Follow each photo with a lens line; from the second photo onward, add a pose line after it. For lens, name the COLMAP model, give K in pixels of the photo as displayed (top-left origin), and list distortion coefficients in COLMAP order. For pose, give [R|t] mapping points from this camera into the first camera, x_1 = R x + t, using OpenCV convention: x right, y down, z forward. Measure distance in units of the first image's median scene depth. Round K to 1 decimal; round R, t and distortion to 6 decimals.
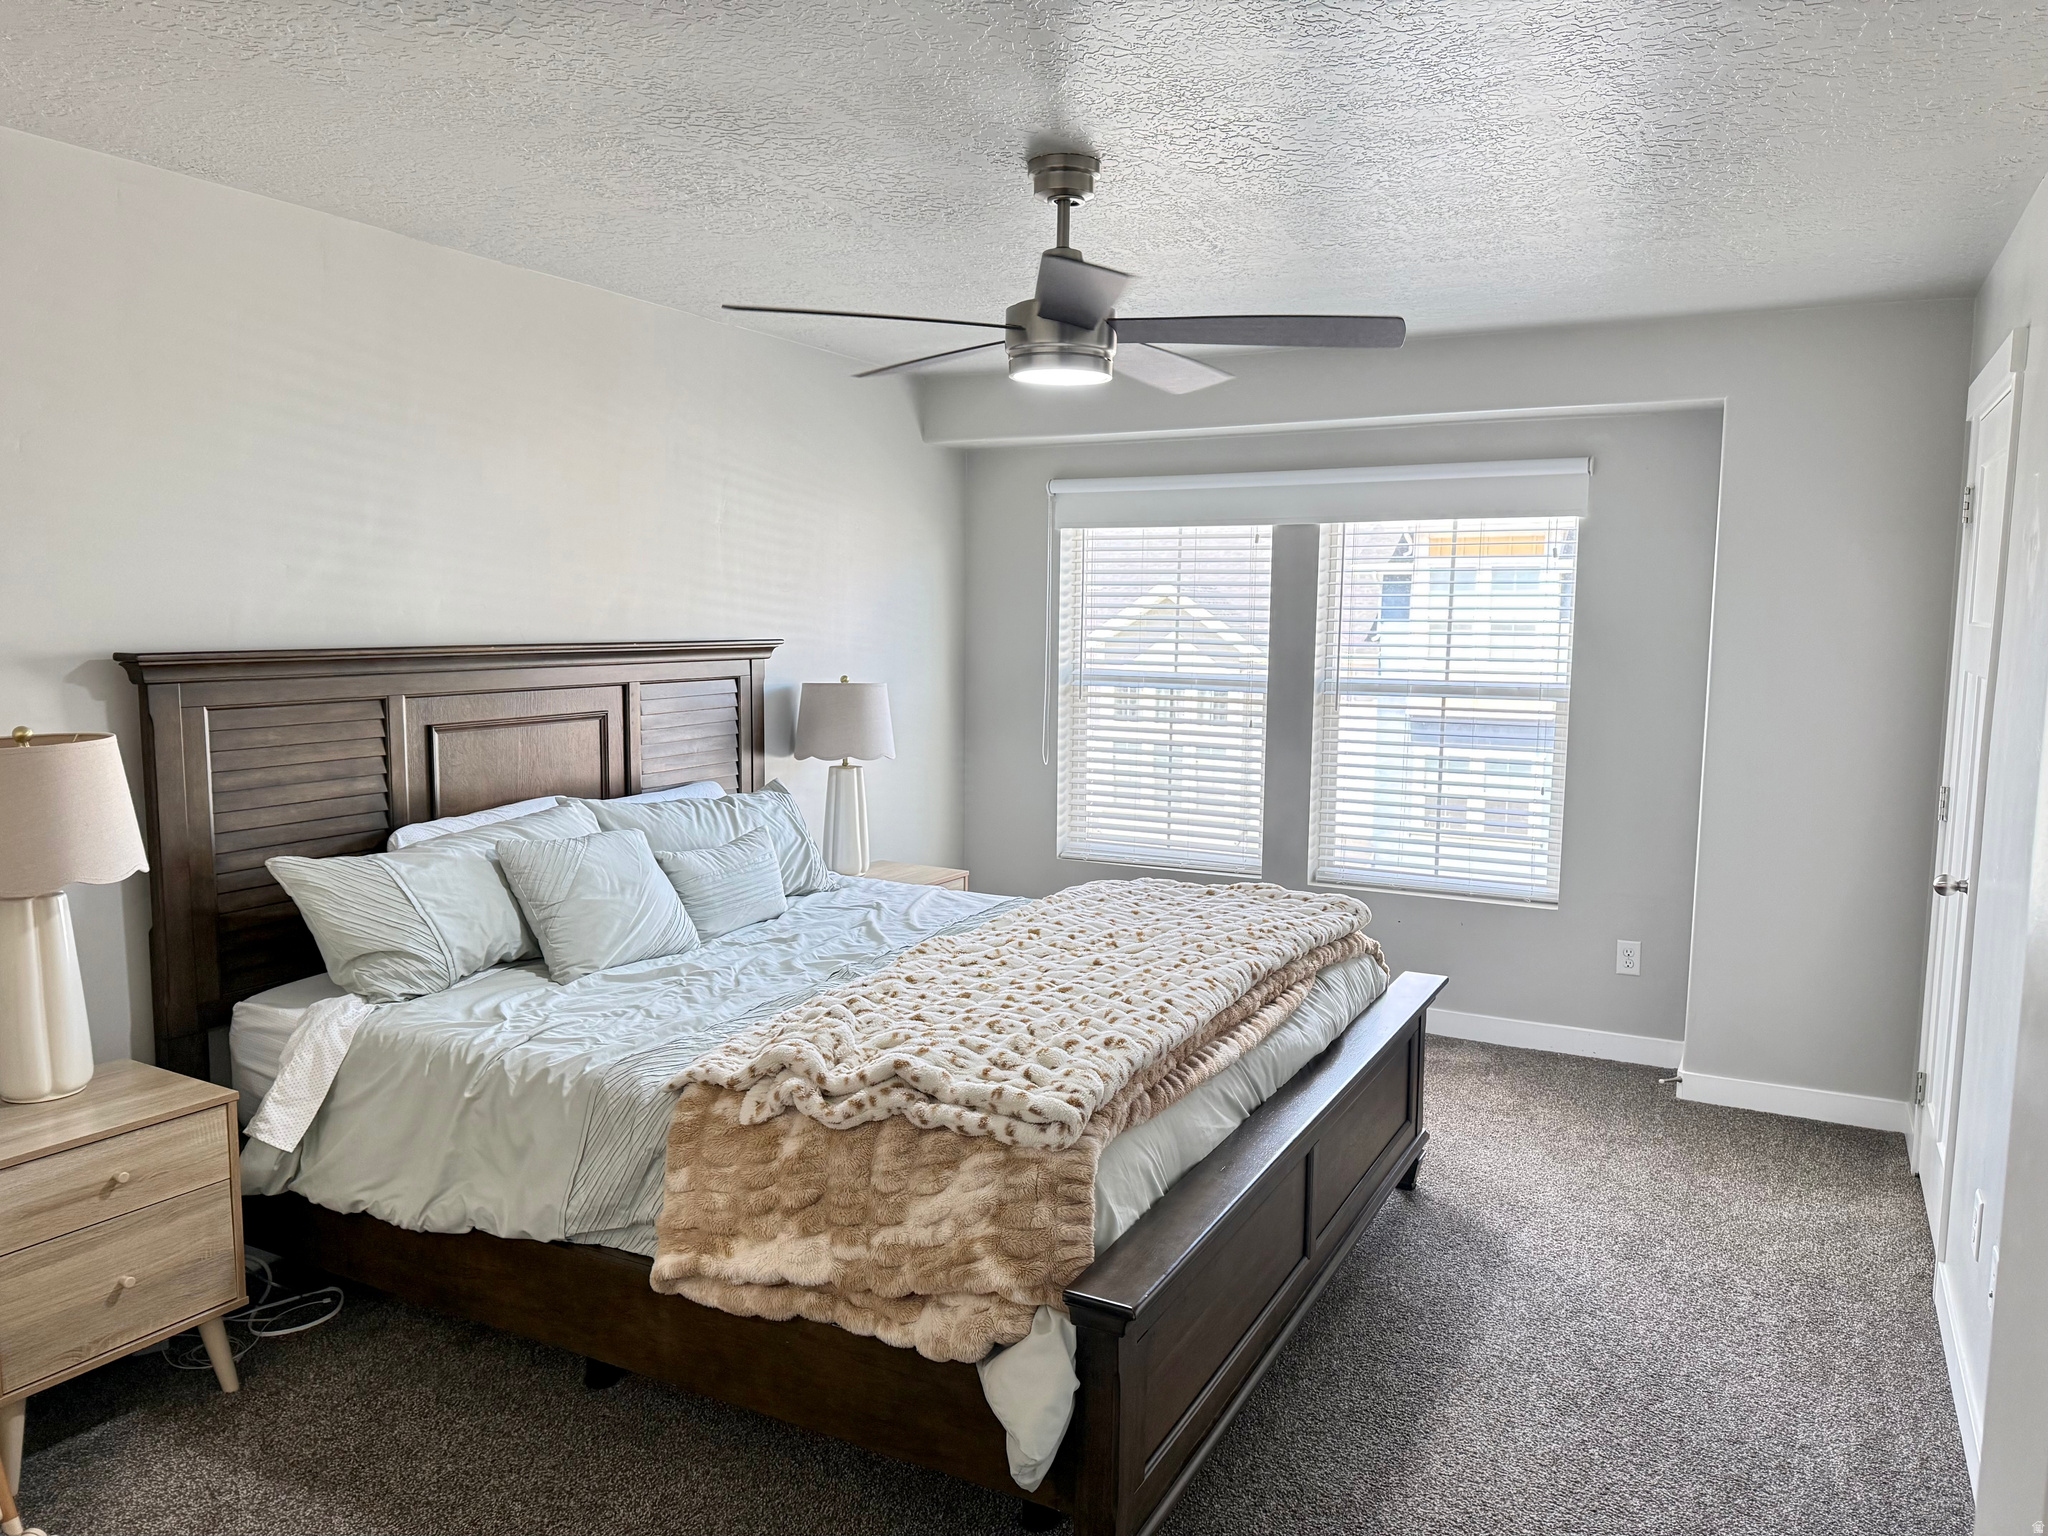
lens RADIAL K [[1438.6, 0, 1003.6], [0, 1438.6, 758.3], [0, 0, 1]] dist [0.078281, -0.082452]
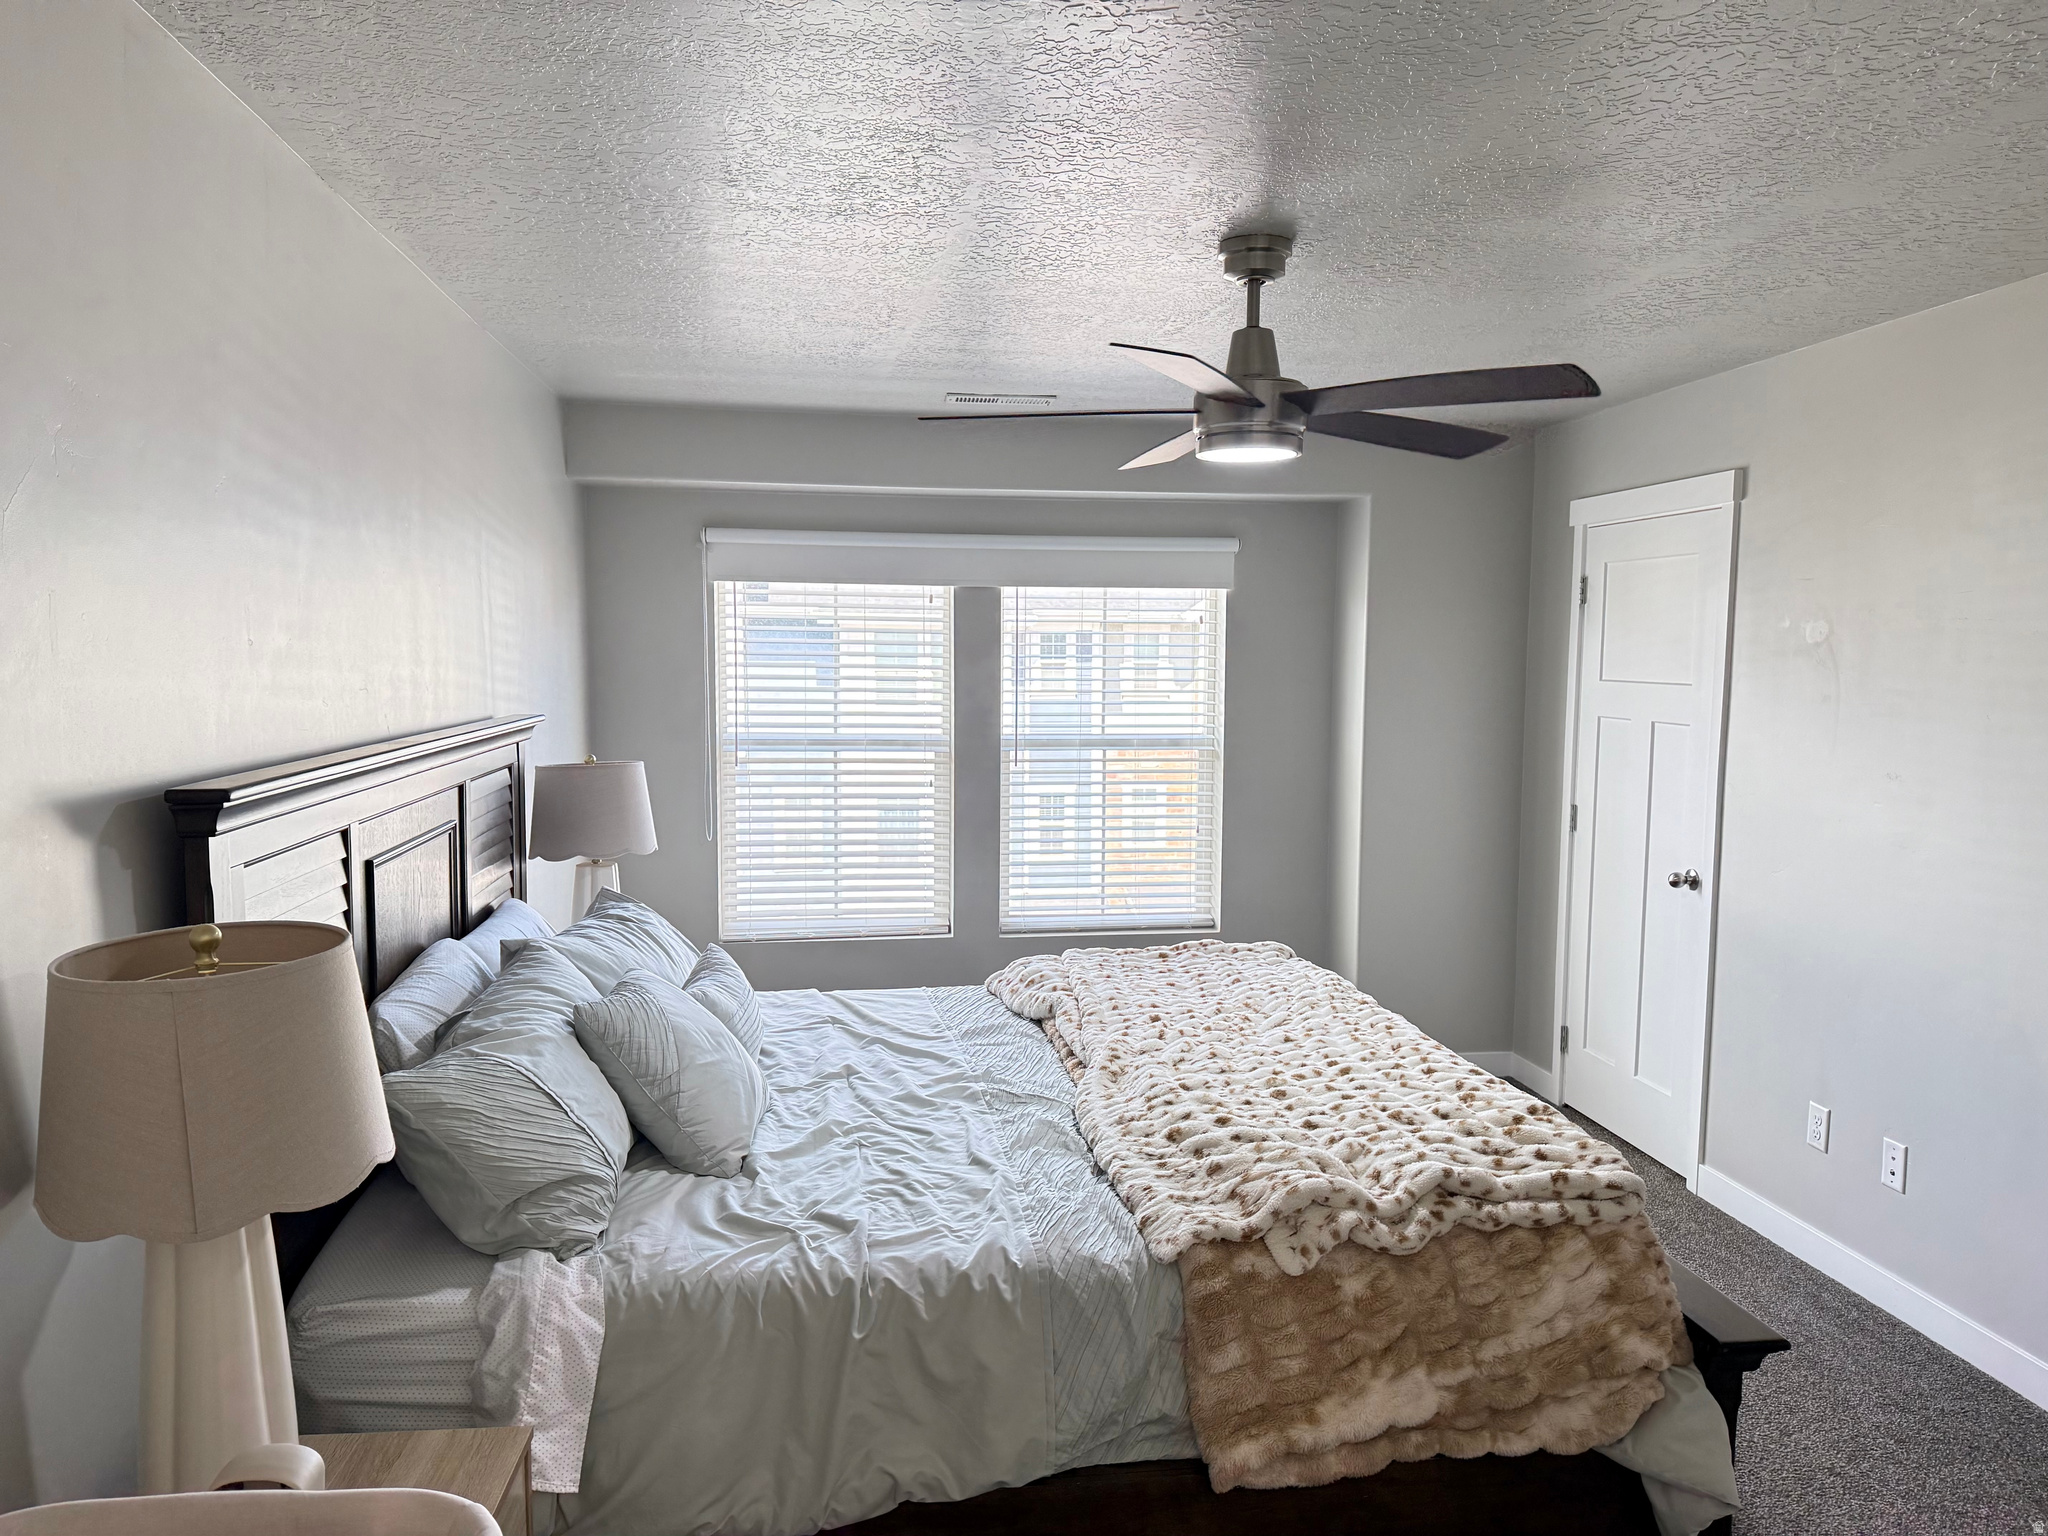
lens RADIAL K [[1438.6, 0, 1007.3], [0, 1438.6, 786.7], [0, 0, 1]] dist [0.078281, -0.082452]
pose [[0.809483, -0.057611, 0.584311, -0.770199], [0.059829, 0.998088, 0.015524, -0.070682], [-0.584088, 0.022392, 0.811382, 0.331618]]
